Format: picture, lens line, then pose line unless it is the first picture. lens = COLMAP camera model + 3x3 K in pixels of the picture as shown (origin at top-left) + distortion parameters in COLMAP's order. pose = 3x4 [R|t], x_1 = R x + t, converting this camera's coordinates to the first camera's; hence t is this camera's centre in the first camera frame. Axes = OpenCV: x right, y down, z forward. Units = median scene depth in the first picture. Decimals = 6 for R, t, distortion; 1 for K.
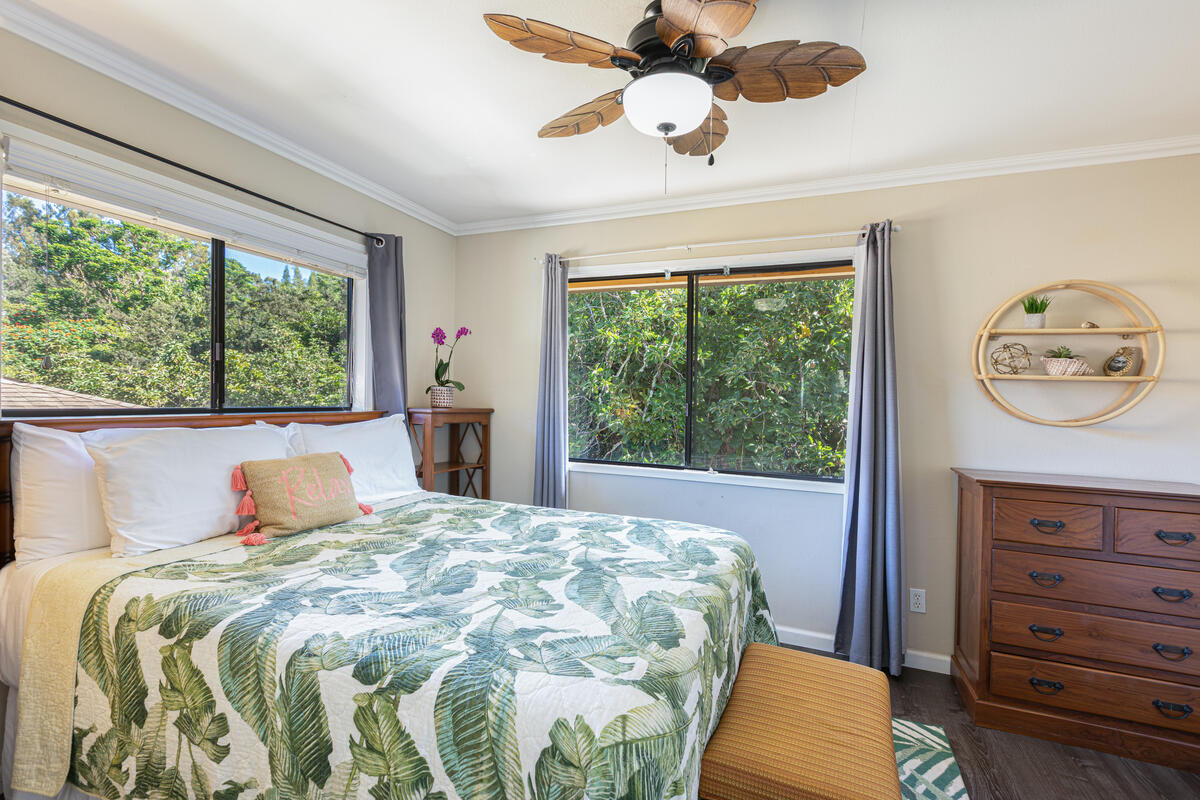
lens RADIAL K [[539.3, 0, 583.4], [0, 539.3, 396.1], [0, 0, 1]] dist [-0.003308, 0.000481]
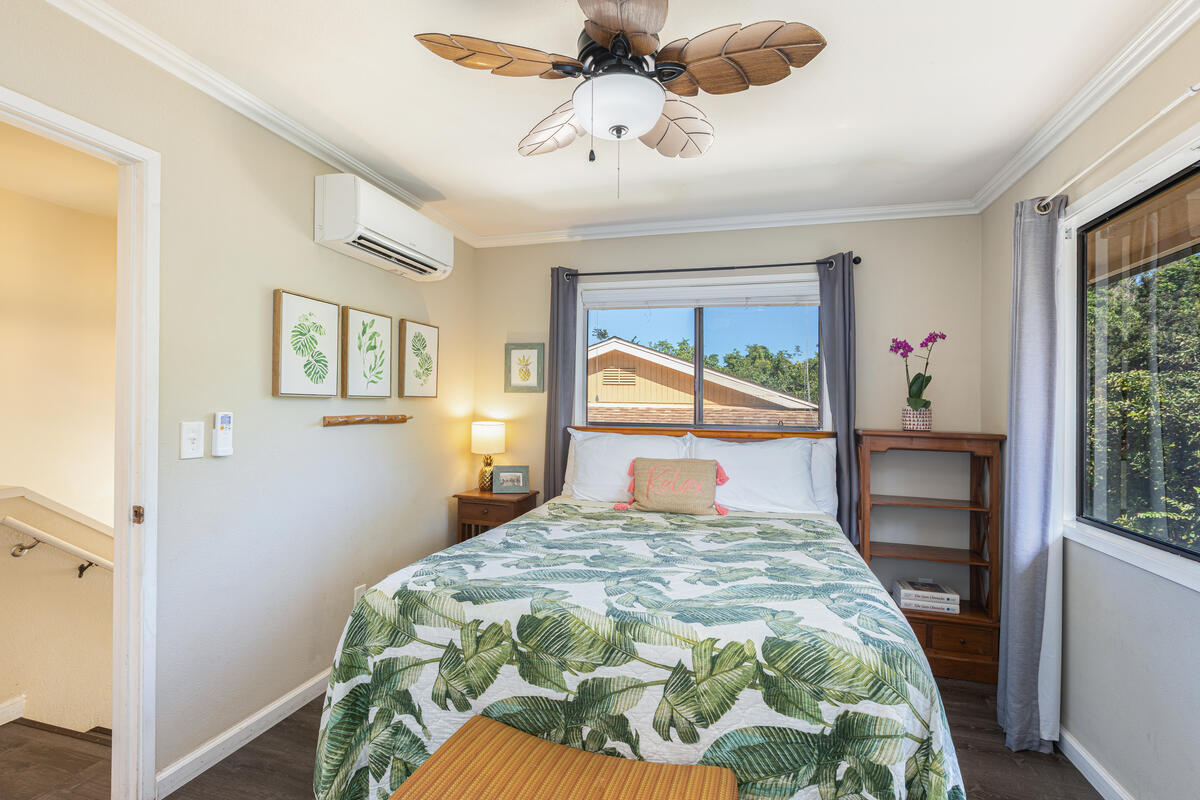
lens RADIAL K [[539.3, 0, 595.2], [0, 539.3, 407.1], [0, 0, 1]] dist [-0.003308, 0.000481]
pose [[0.144032, -0.025242, -0.989251, 1.028716], [-0.008383, 0.999608, -0.026726, 0.023879], [0.989537, 0.012142, 0.143764, 0.776754]]
